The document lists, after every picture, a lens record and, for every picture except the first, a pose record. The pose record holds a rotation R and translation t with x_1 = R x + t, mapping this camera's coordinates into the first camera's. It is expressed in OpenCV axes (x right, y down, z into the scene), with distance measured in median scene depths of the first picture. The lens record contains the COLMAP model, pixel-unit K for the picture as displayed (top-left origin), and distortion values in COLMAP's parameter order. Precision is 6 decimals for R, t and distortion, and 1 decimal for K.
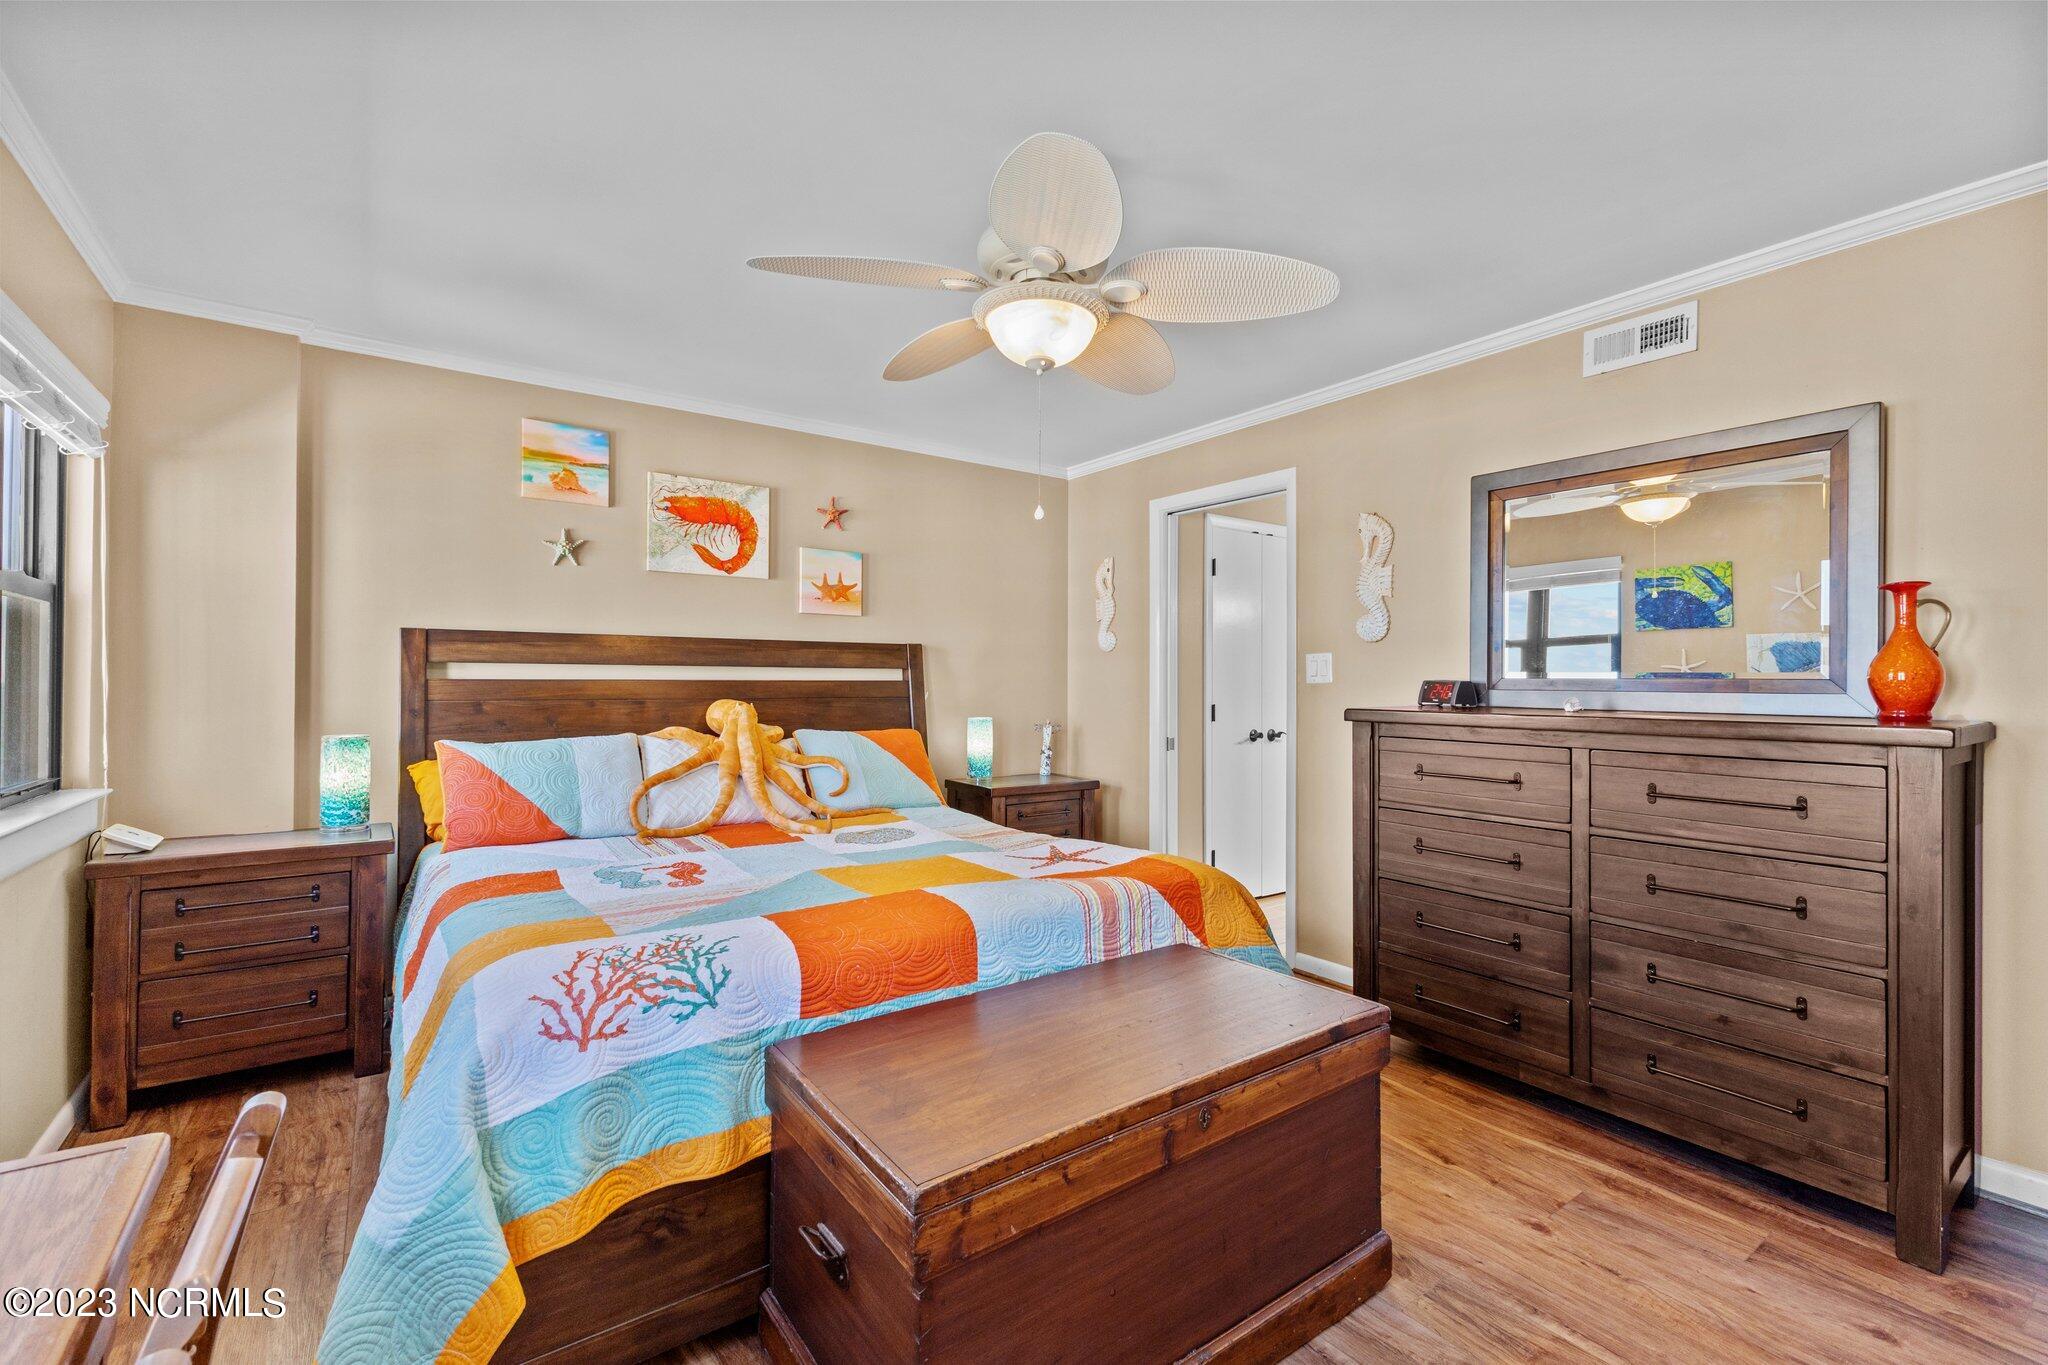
lens RADIAL K [[906.6, 0, 1030.4], [0, 906.6, 683.3], [0, 0, 1]] dist [0.020248, -0.000009]
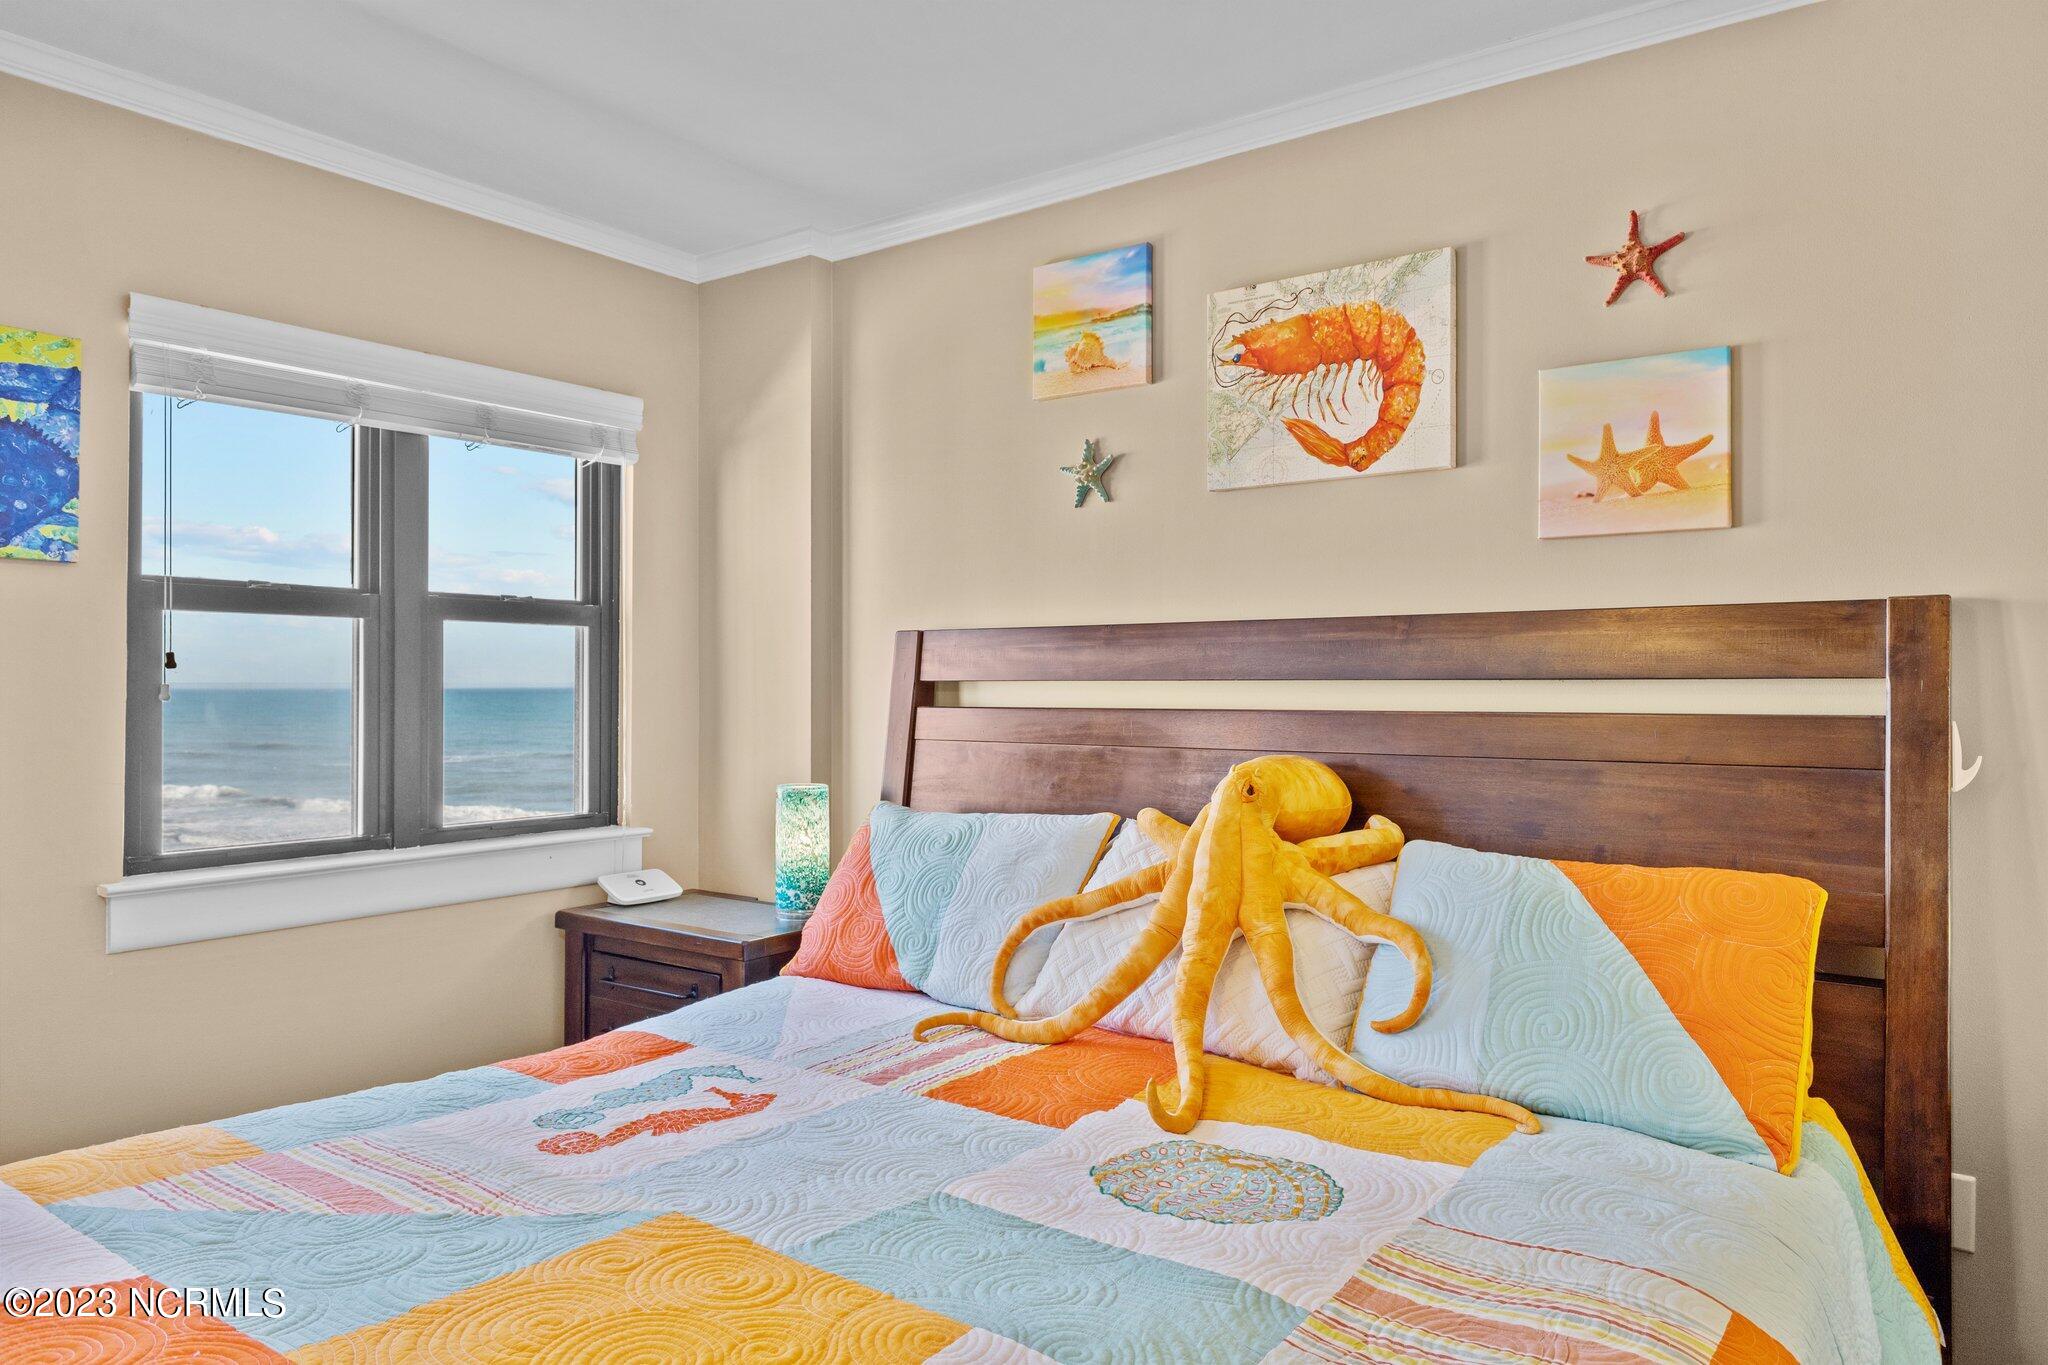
lens RADIAL K [[1334.6, 0, 1029.4], [0, 1334.6, 681.4], [0, 0, 1]] dist [0.005401, 0.000171]
pose [[0.303105, -0.009275, -0.952912, 0.245868], [-0.000302, 0.999952, -0.009829, -0.011624], [0.952957, 0.003267, 0.303087, 0.670308]]
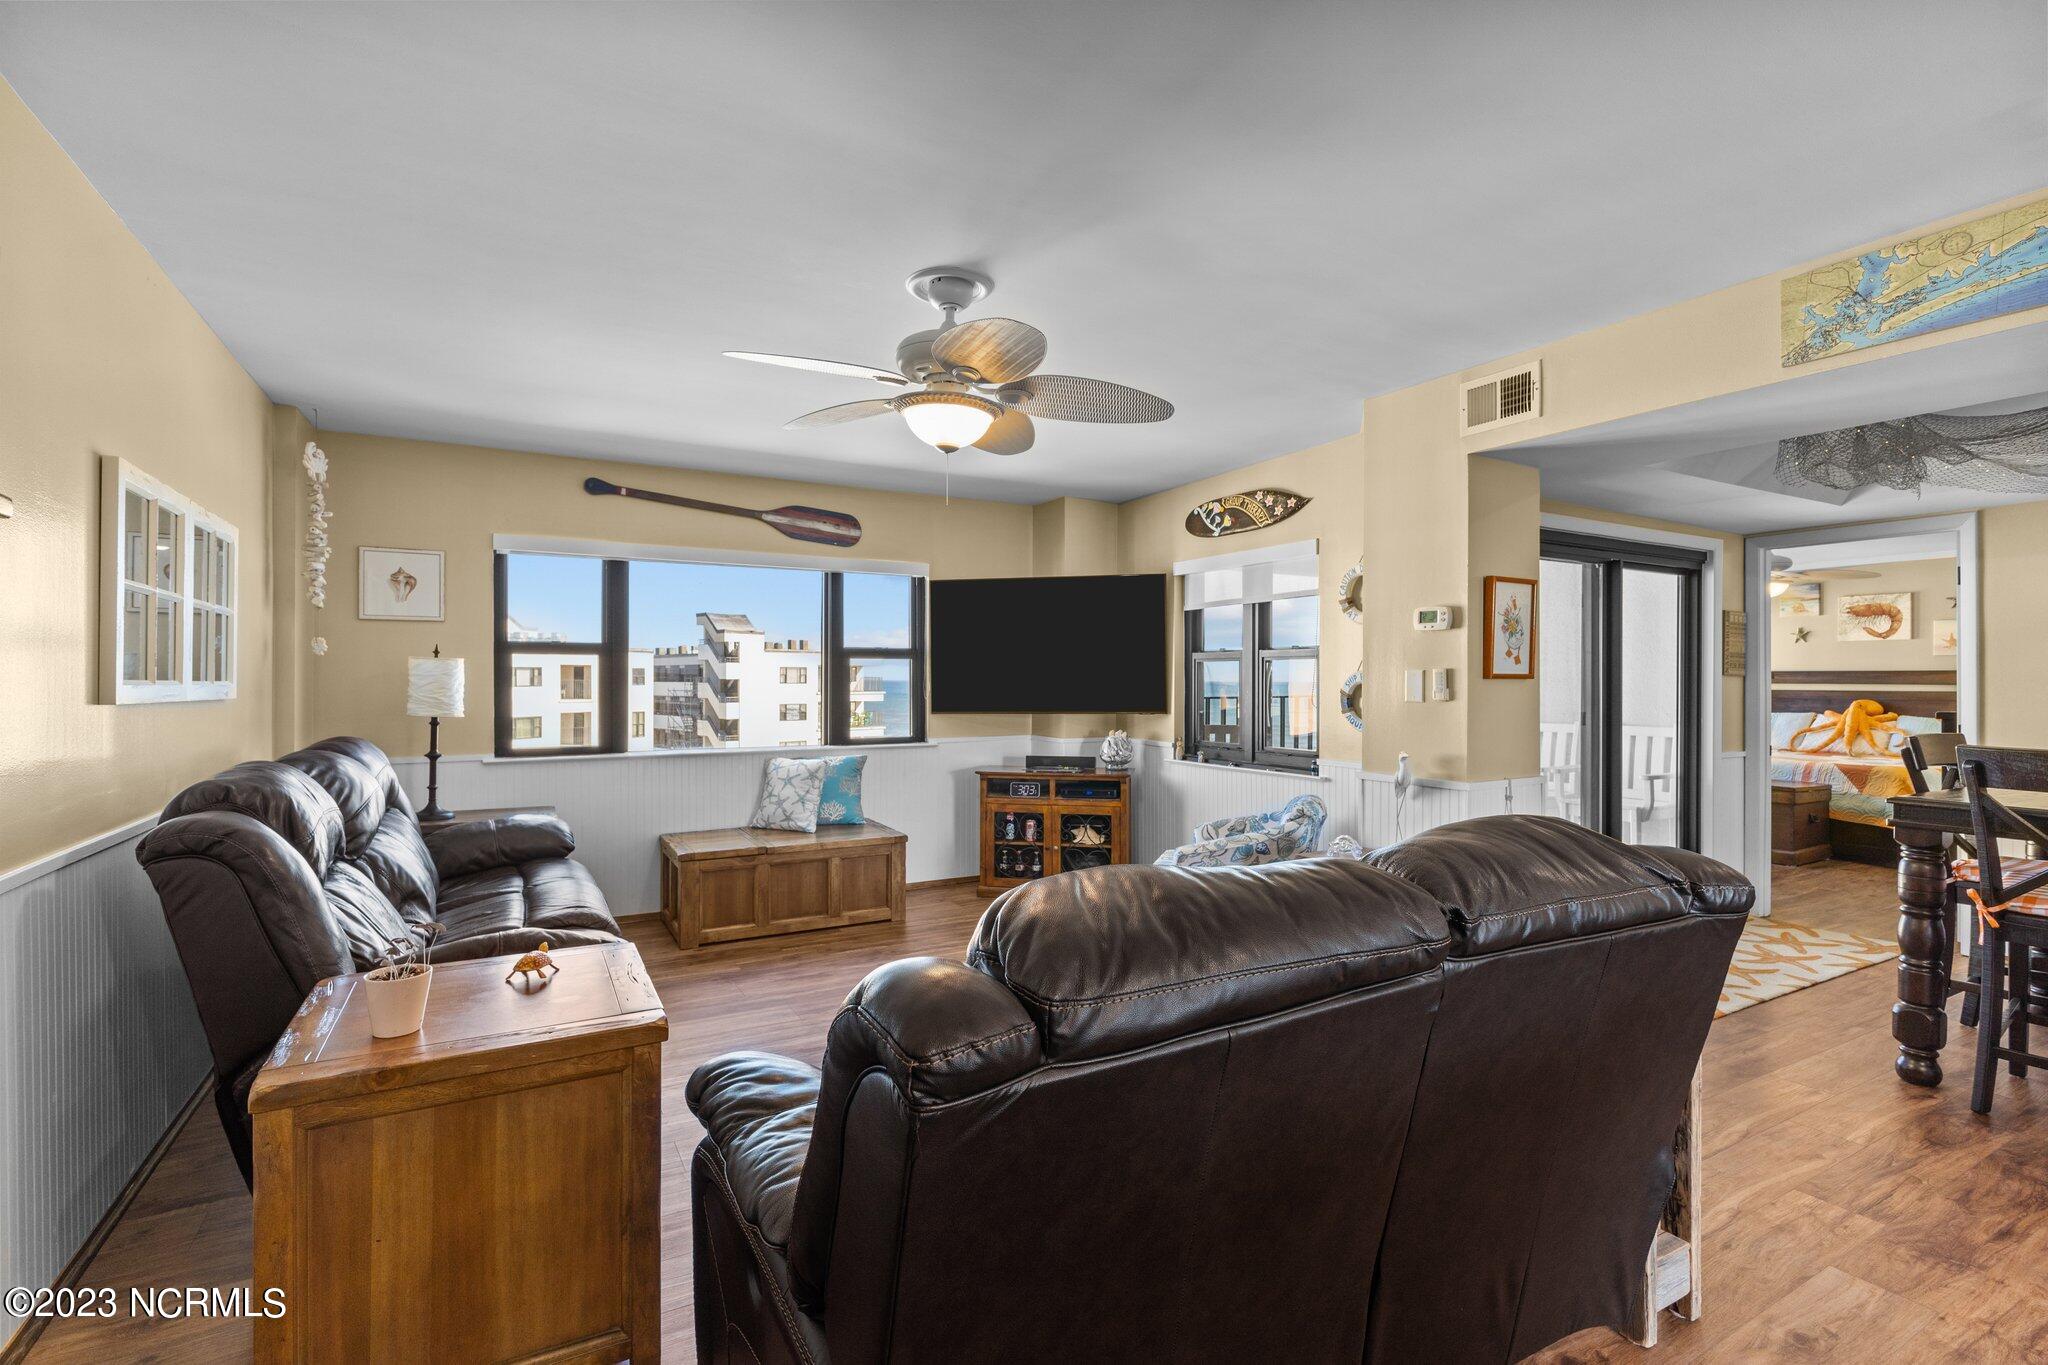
lens RADIAL K [[966.3, 0, 1014.8], [0, 966.3, 678.6], [0, 0, 1]] dist [0.002932, 0.001337]
pose [[-0.112396, -0.002111, -0.993661, 2.136557], [-0.001393, 0.999997, -0.001966, -0.024543], [0.993662, 0.001163, -0.112399, -0.732355]]
